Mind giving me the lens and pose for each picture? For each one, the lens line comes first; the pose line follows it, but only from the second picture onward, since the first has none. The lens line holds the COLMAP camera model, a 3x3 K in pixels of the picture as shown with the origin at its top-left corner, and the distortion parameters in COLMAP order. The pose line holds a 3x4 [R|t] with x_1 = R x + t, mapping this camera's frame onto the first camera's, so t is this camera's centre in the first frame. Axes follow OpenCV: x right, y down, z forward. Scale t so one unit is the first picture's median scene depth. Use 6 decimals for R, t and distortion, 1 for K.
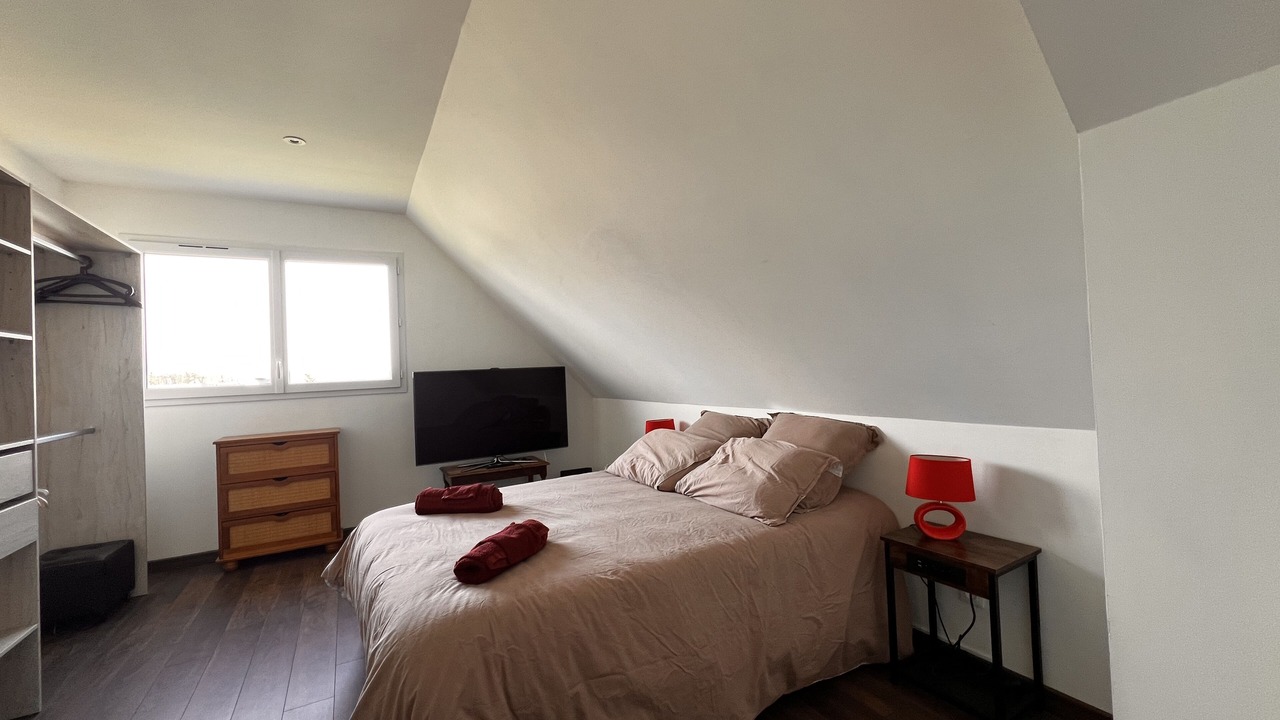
lens RADIAL K [[511.1, 0, 640.0], [0, 511.1, 360.0], [0, 0, 1]] dist [-0.004508, 0.000145]
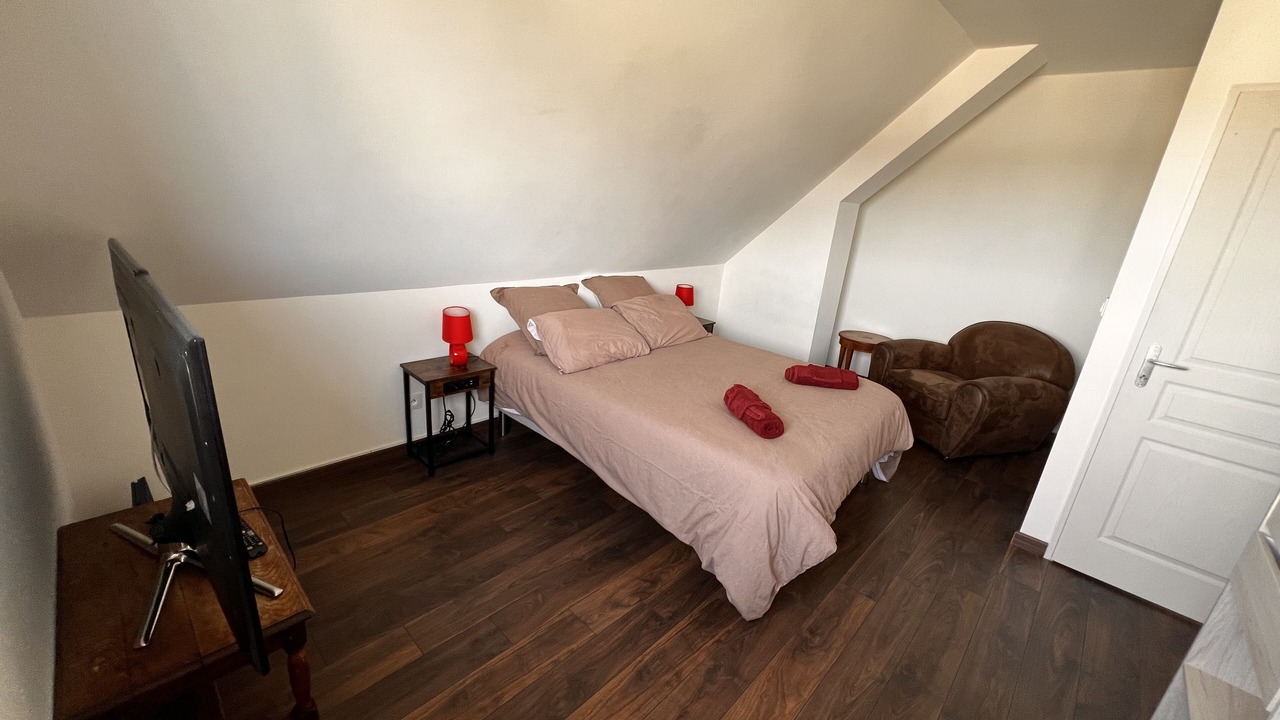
lens RADIAL K [[511.1, 0, 640.0], [0, 511.1, 360.0], [0, 0, 1]] dist [-0.004508, 0.000145]
pose [[-0.282124, -0.287456, 0.915301, -1.151999], [-0.079542, 0.957780, 0.276279, -0.076222], [-0.956075, 0.005140, -0.293077, 1.389599]]
